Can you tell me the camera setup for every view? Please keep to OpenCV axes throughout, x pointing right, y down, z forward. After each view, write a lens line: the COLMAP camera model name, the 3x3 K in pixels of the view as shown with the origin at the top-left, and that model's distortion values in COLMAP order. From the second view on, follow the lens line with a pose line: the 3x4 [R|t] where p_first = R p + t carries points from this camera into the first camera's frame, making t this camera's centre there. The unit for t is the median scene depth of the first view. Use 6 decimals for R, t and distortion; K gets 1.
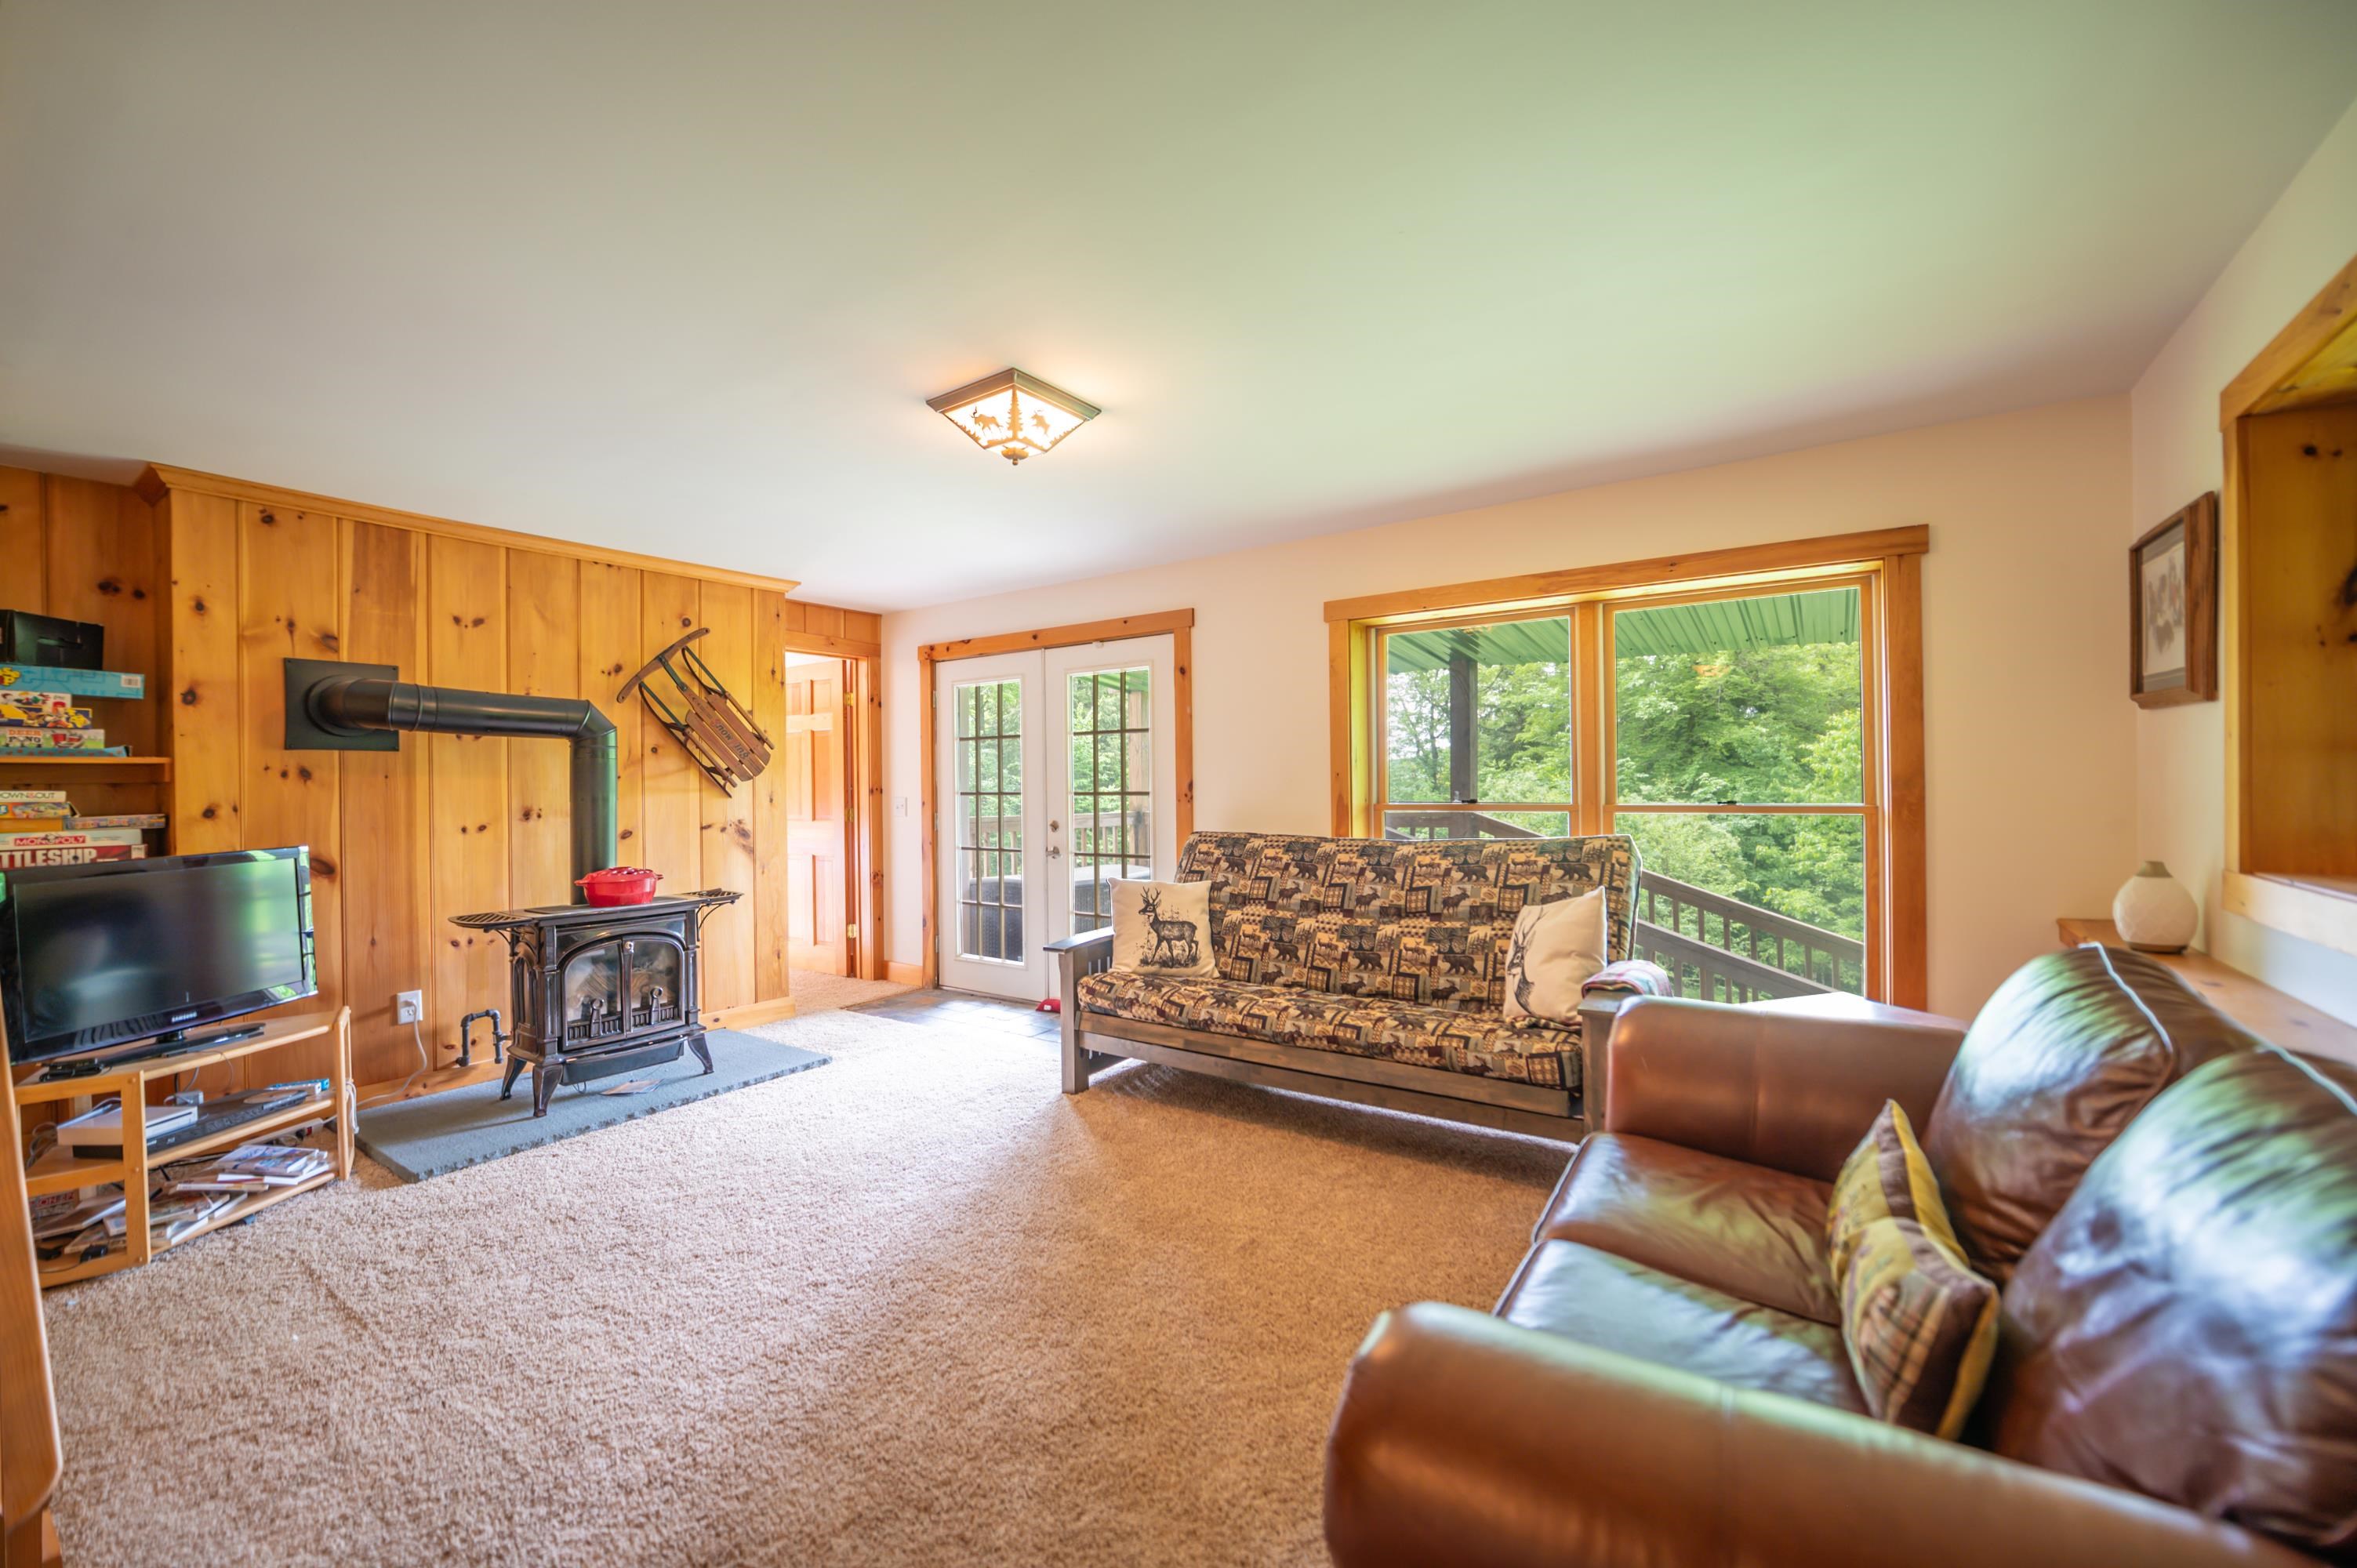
lens RADIAL K [[936.3, 0, 1172.3], [0, 936.3, 784.4], [0, 0, 1]] dist [-0.008799, -0.000328]
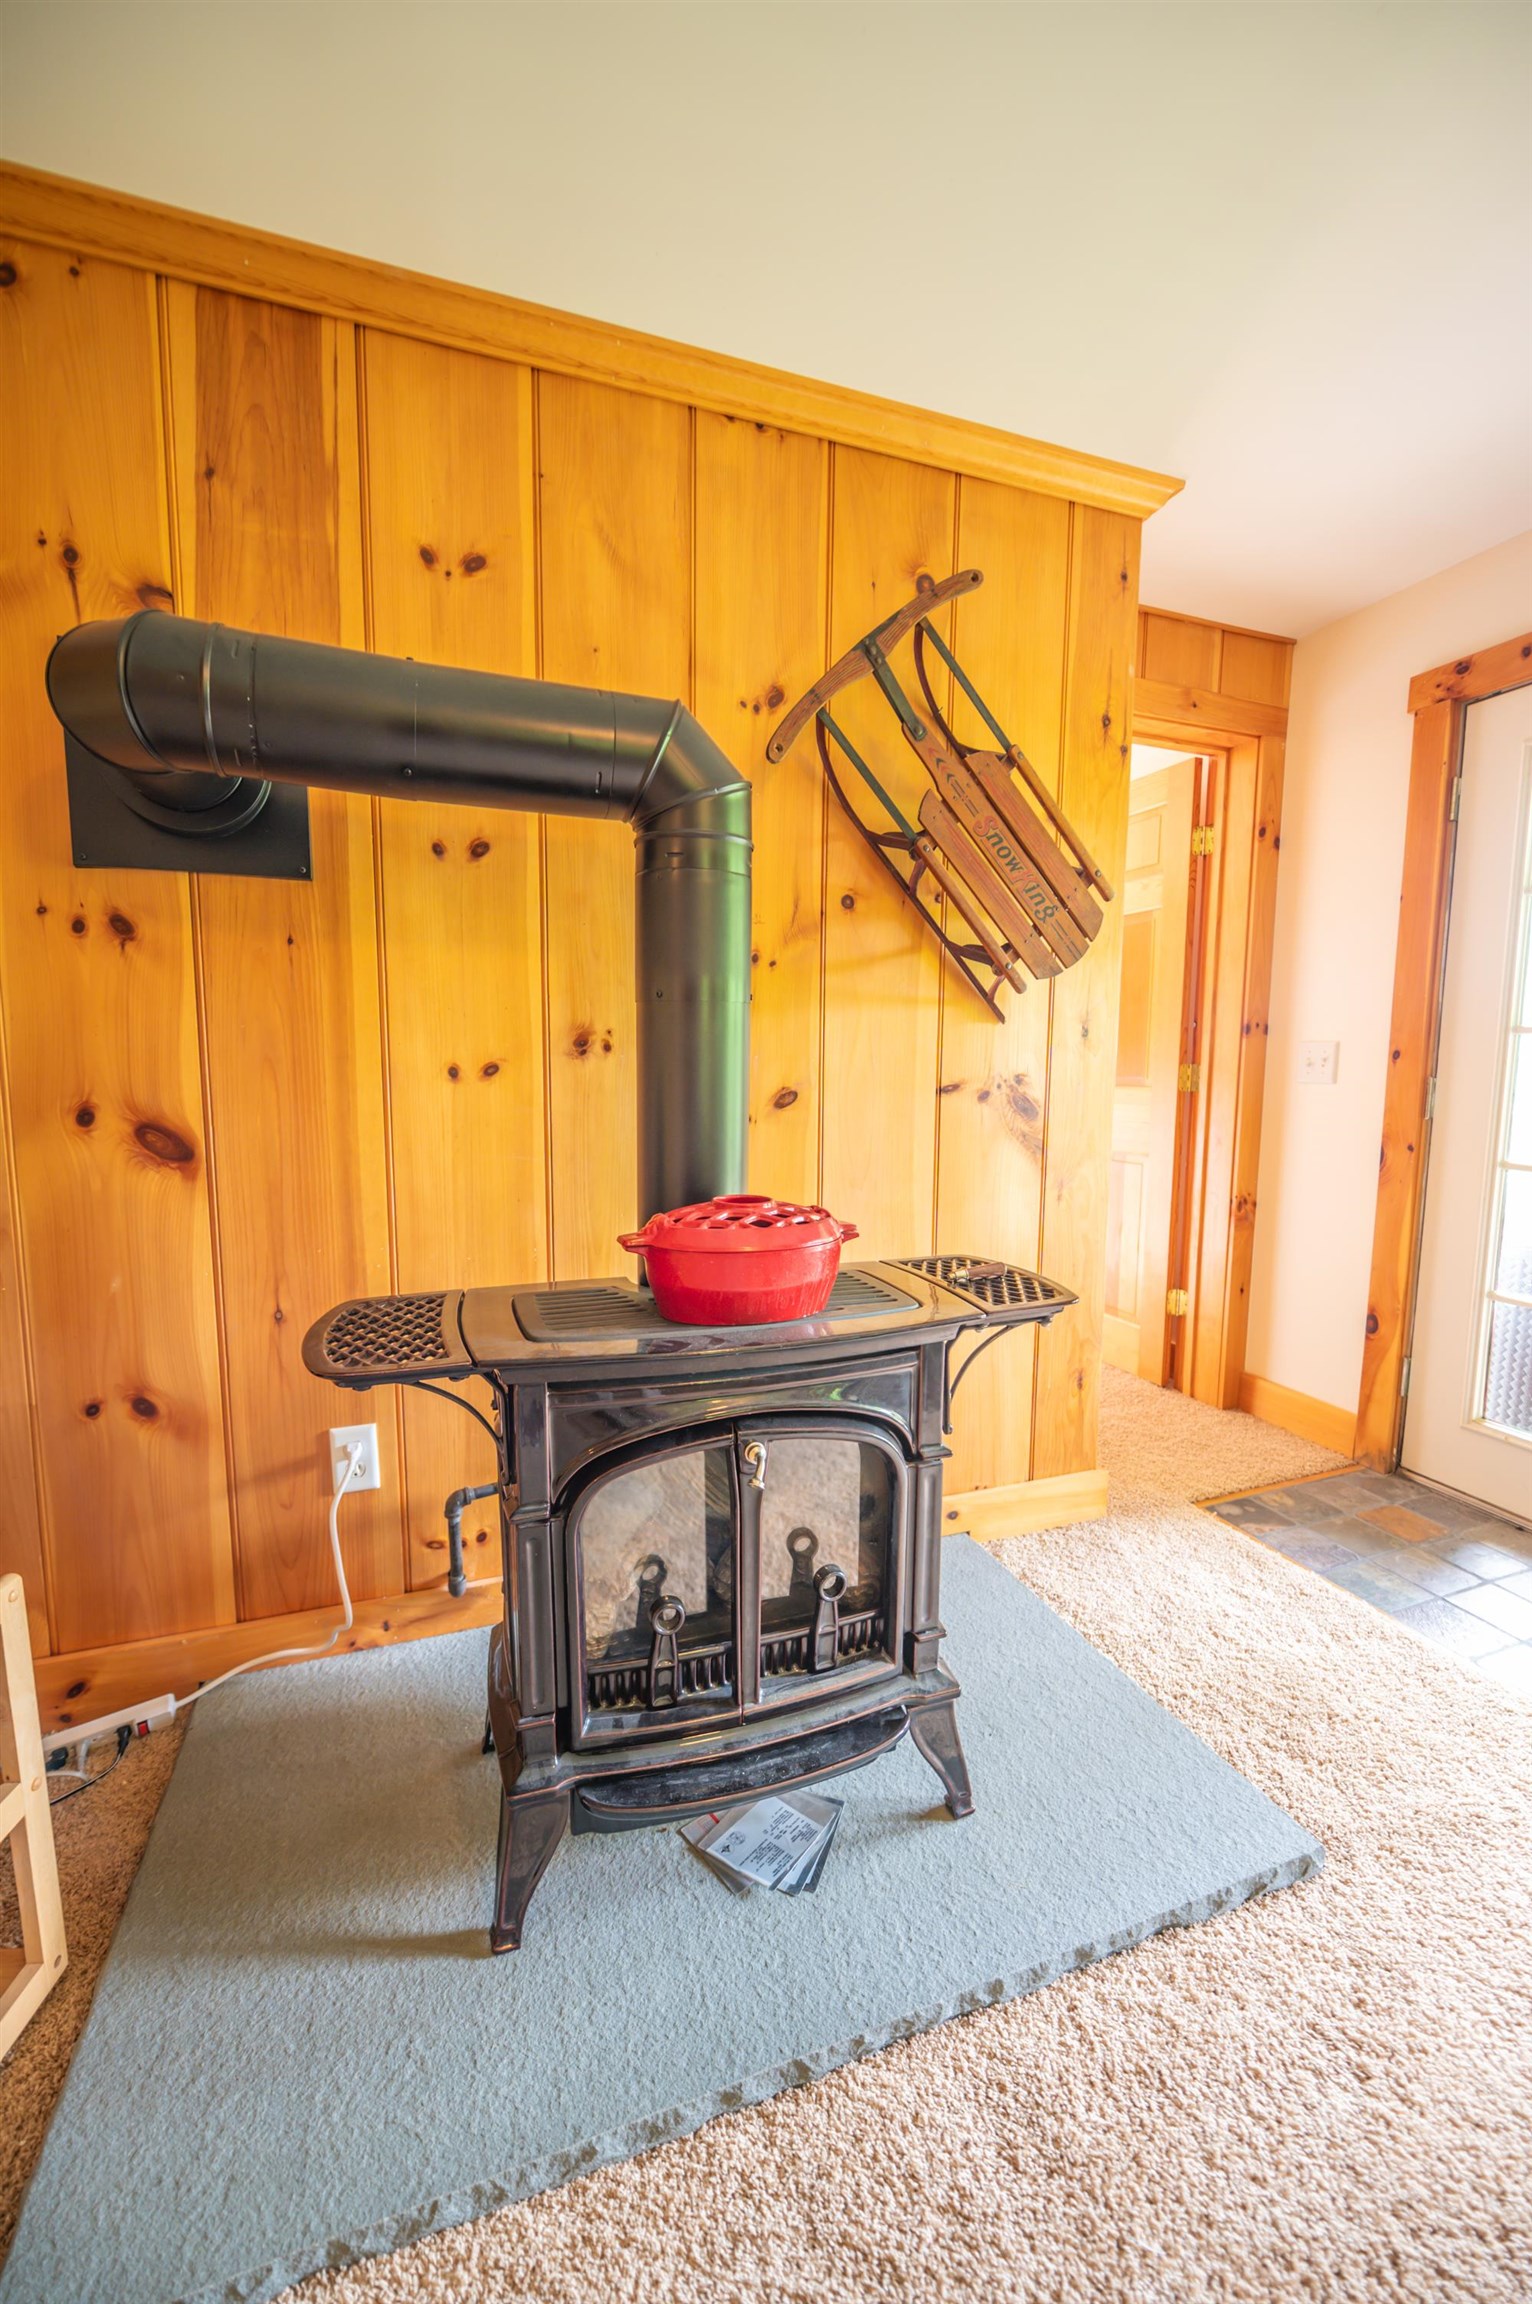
lens RADIAL K [[915.3, 0, 759.6], [0, 915.3, 1150.1], [0, 0, 1]] dist [-0.008799, -0.000328]
pose [[0.821620, 0.075213, -0.565052, -0.380736], [-0.017337, 0.994096, 0.107114, 0.034803], [0.569772, -0.078211, 0.818073, 0.694688]]
